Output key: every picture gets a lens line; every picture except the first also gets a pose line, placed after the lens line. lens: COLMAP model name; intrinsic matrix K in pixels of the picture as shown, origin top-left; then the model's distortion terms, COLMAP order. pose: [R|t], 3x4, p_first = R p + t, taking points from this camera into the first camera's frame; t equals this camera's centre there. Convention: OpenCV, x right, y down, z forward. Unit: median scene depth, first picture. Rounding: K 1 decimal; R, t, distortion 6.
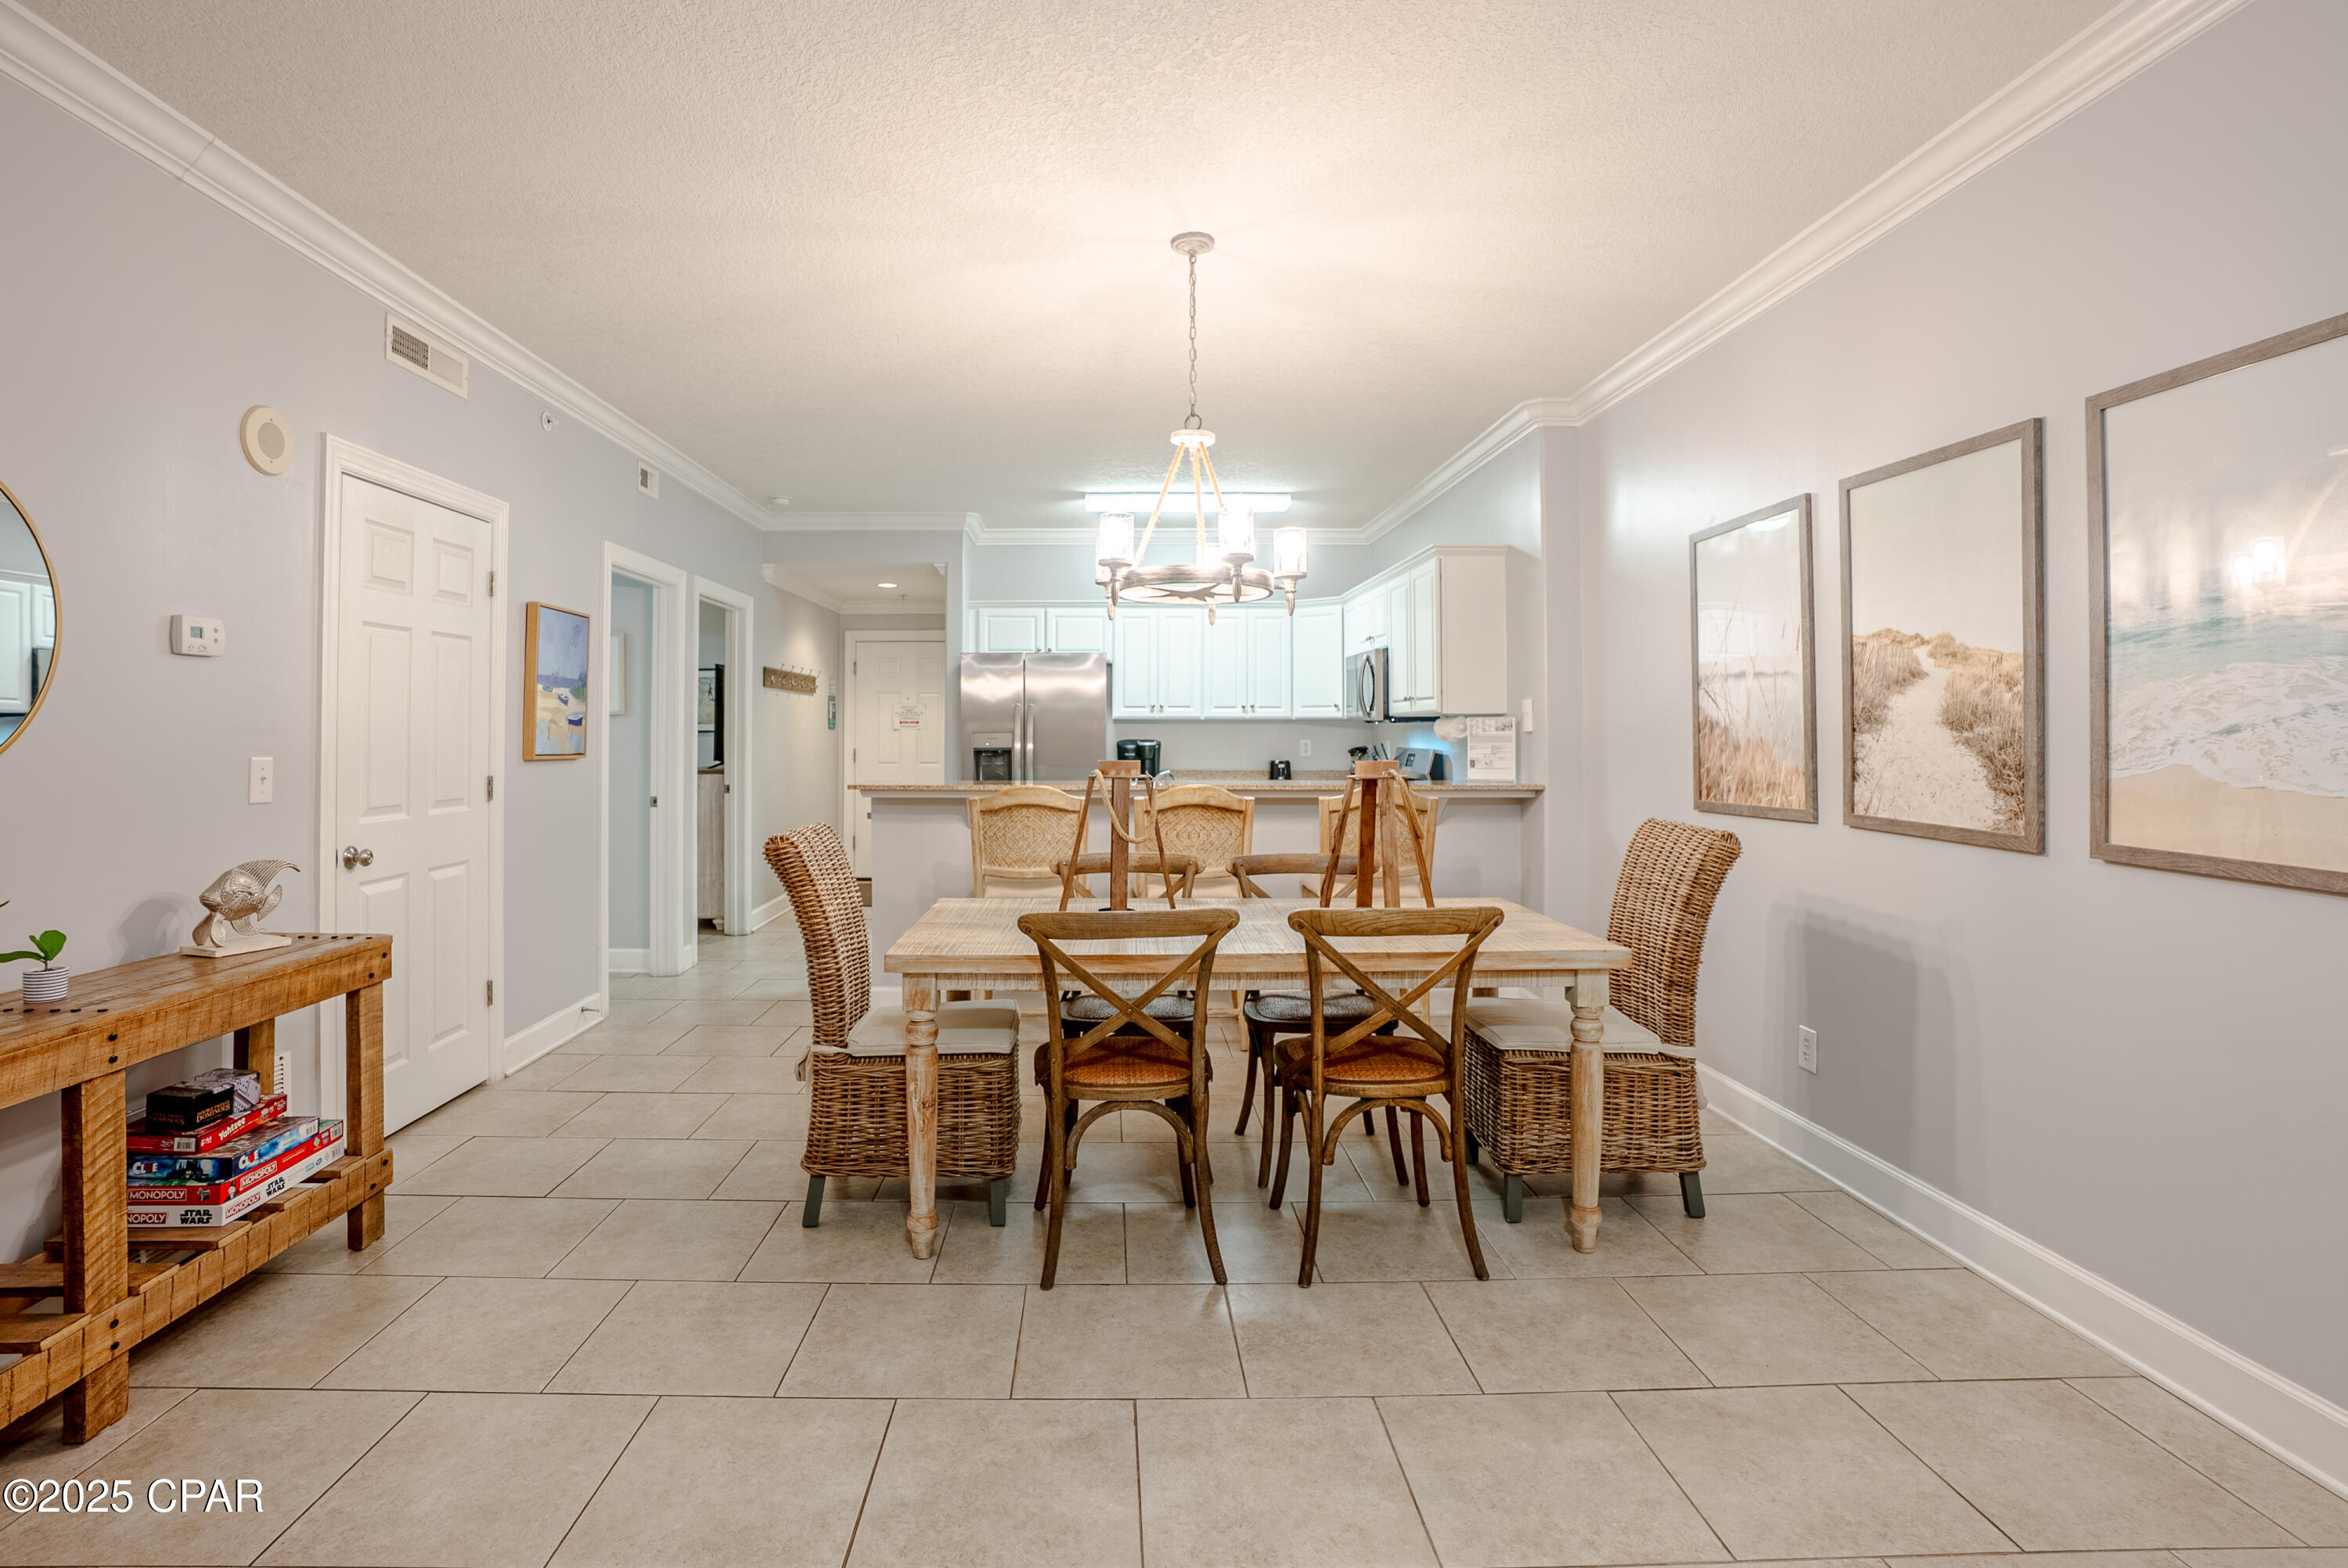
lens RADIAL K [[1127.5, 0, 1119.2], [0, 1127.5, 714.0], [0, 0, 1]] dist [-0.033953, 0.008285]
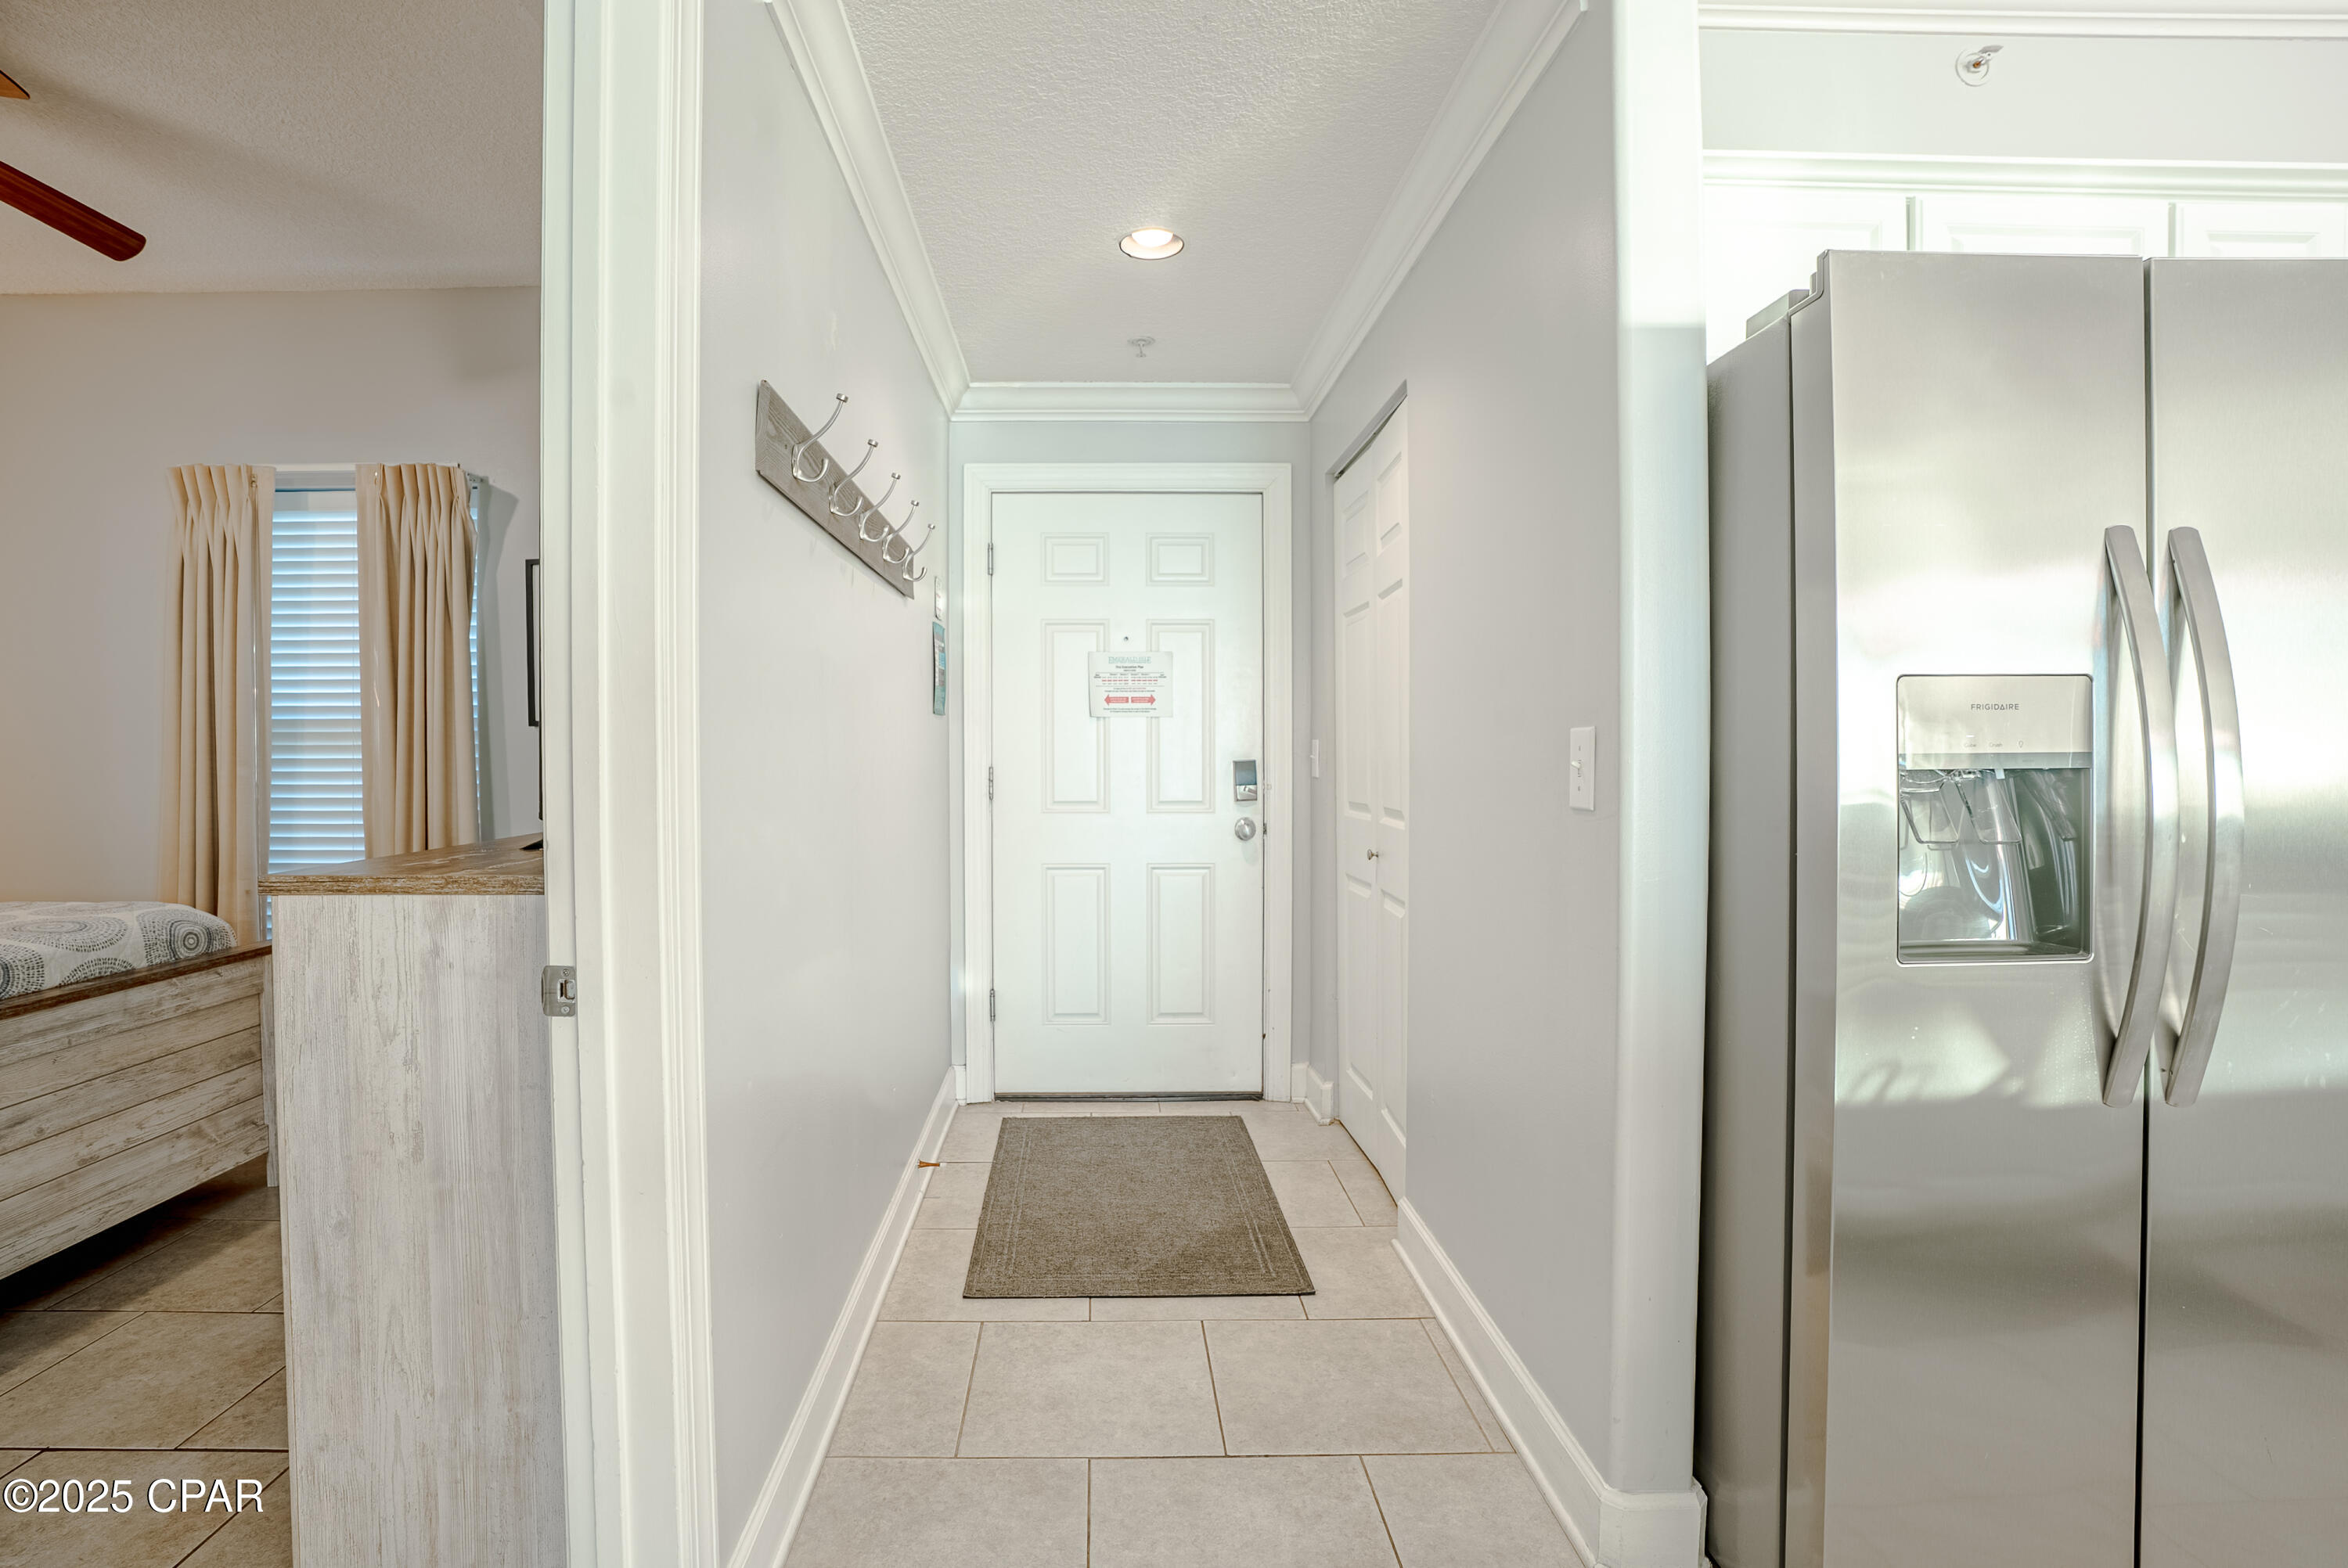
lens RADIAL K [[1127.5, 0, 1119.2], [0, 1127.5, 714.0], [0, 0, 1]] dist [-0.033953, 0.008285]
pose [[0.999986, -0.004907, 0.001751, -0.549934], [0.004944, 0.999742, -0.022189, 0.058443], [-0.001641, 0.022197, 0.999752, 1.731032]]
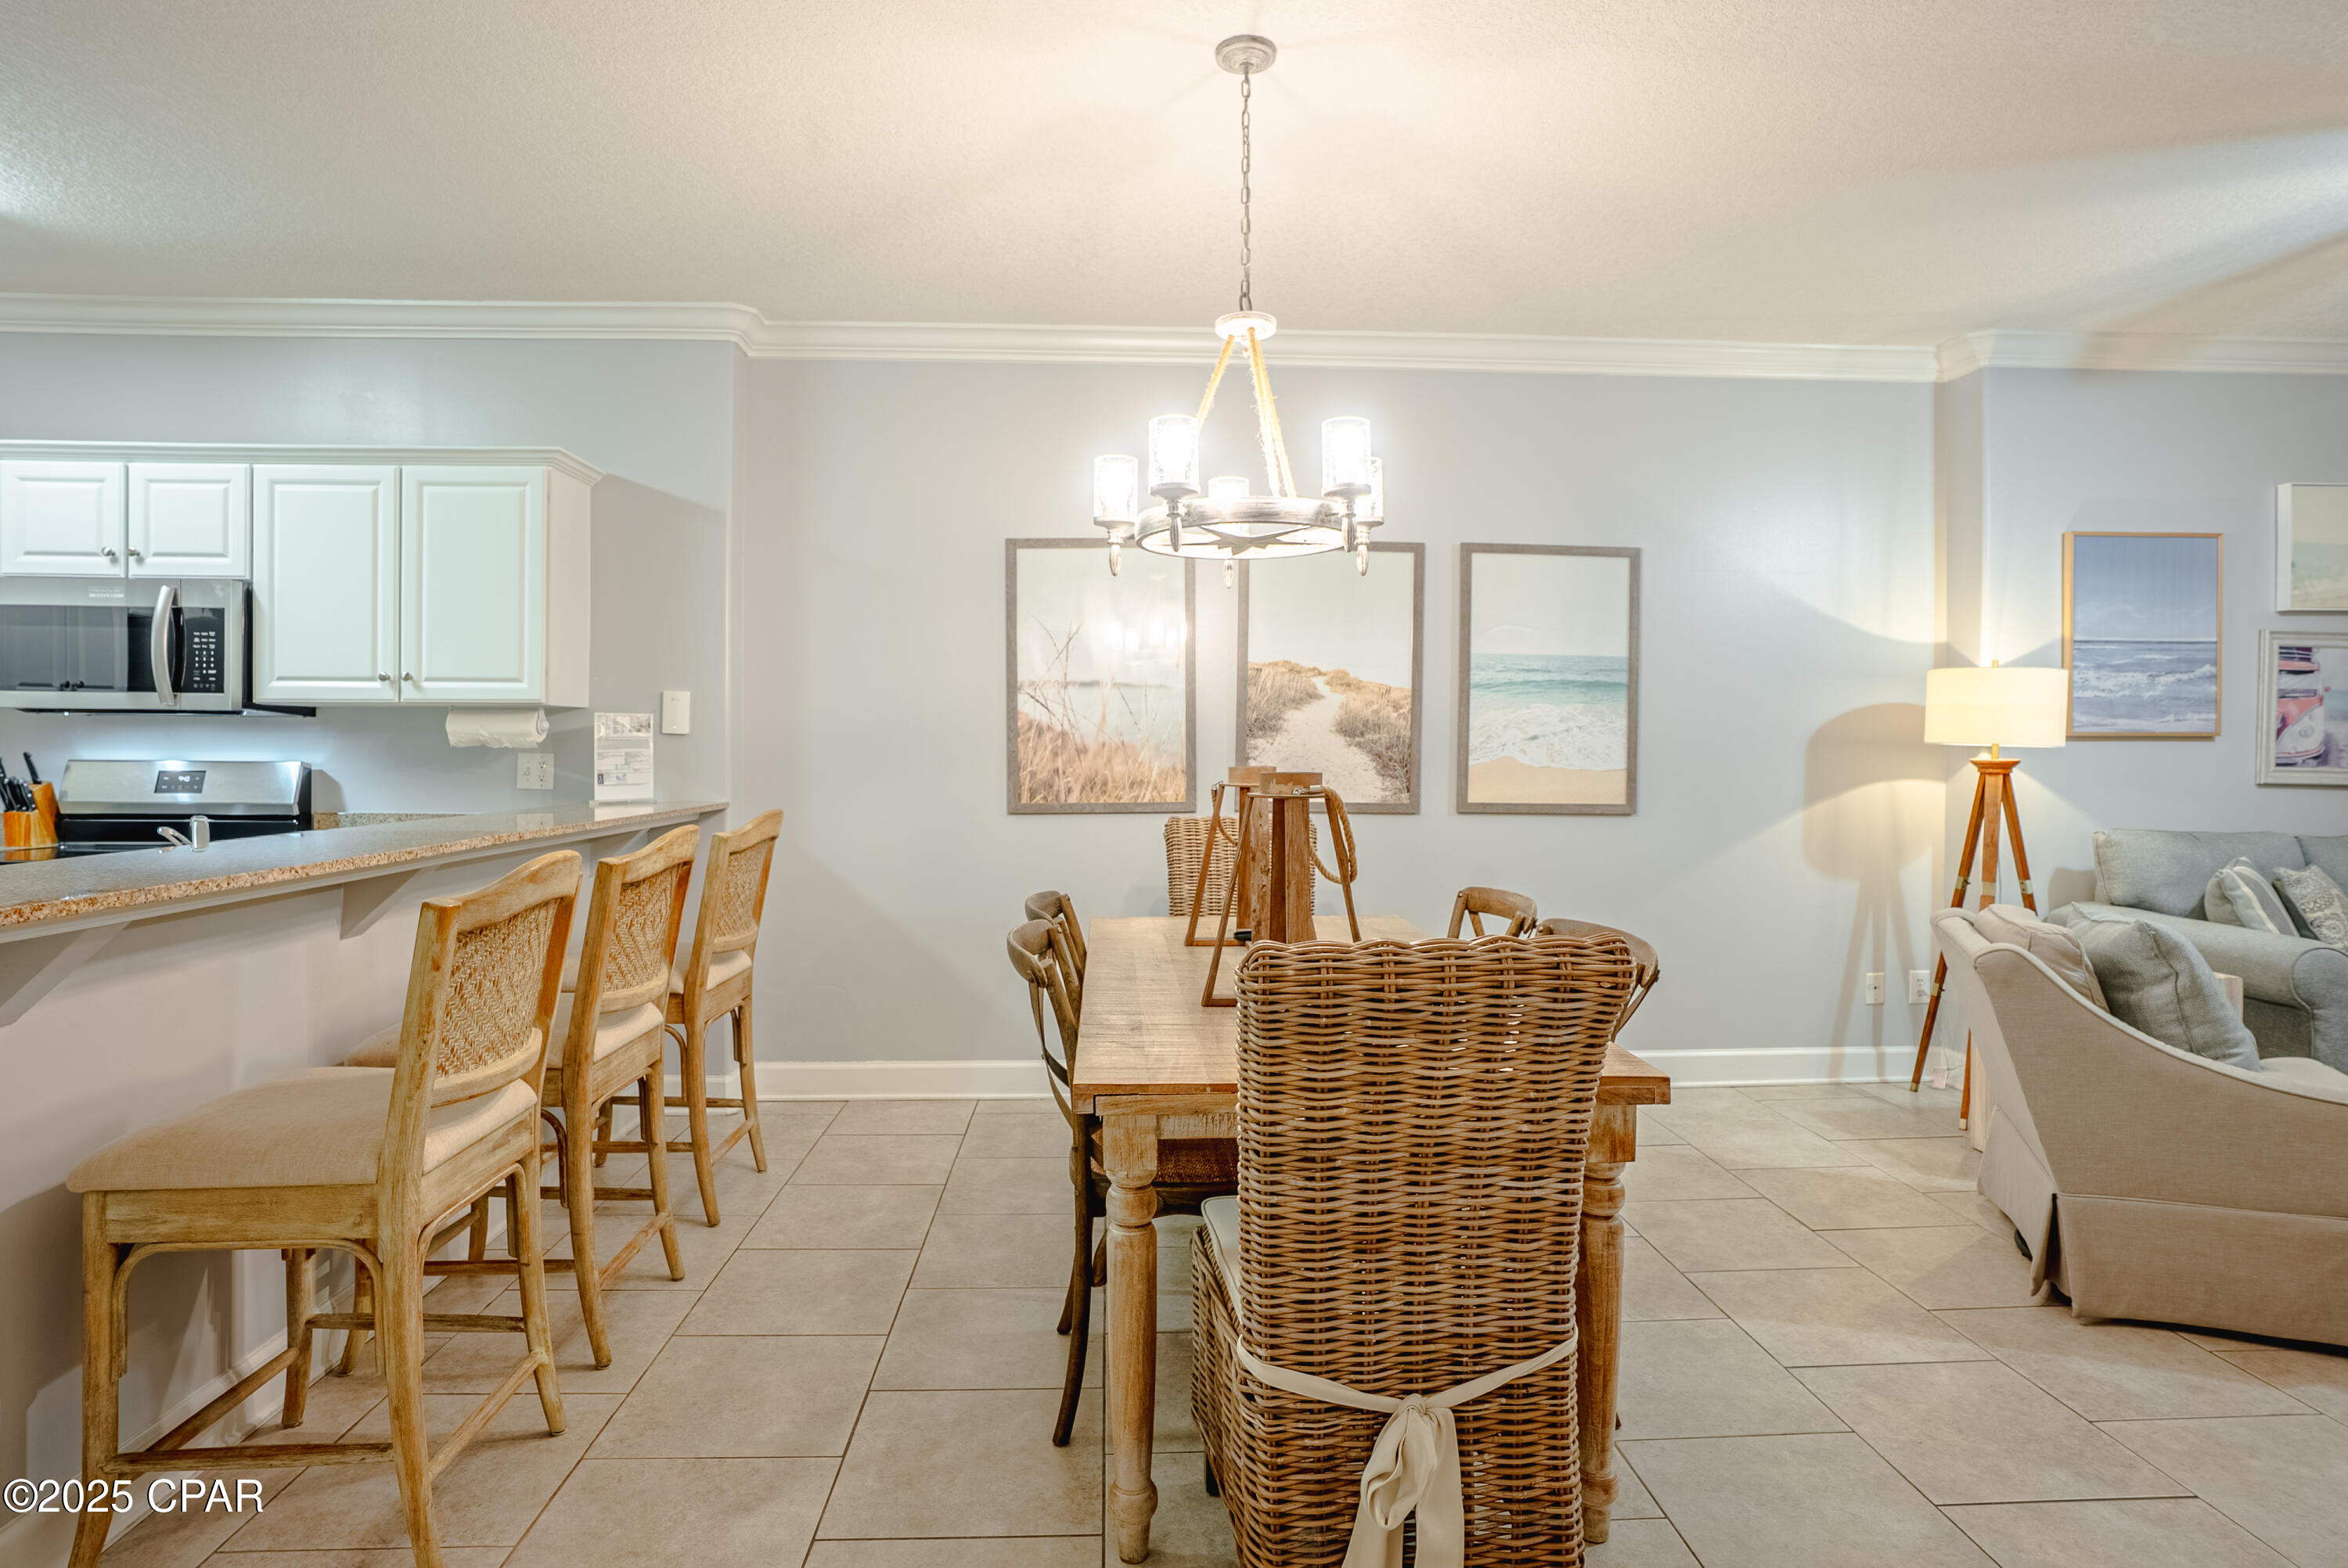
lens RADIAL K [[1239.7, 0, 1153.3], [0, 1239.7, 759.8], [0, 0, 1]] dist [-0.058815, 0.033580]
pose [[-0.028289, -0.012036, 0.999527, -0.707405], [-0.020770, 0.999719, 0.011450, 0.025922], [-0.999384, -0.020436, -0.028531, 1.057881]]
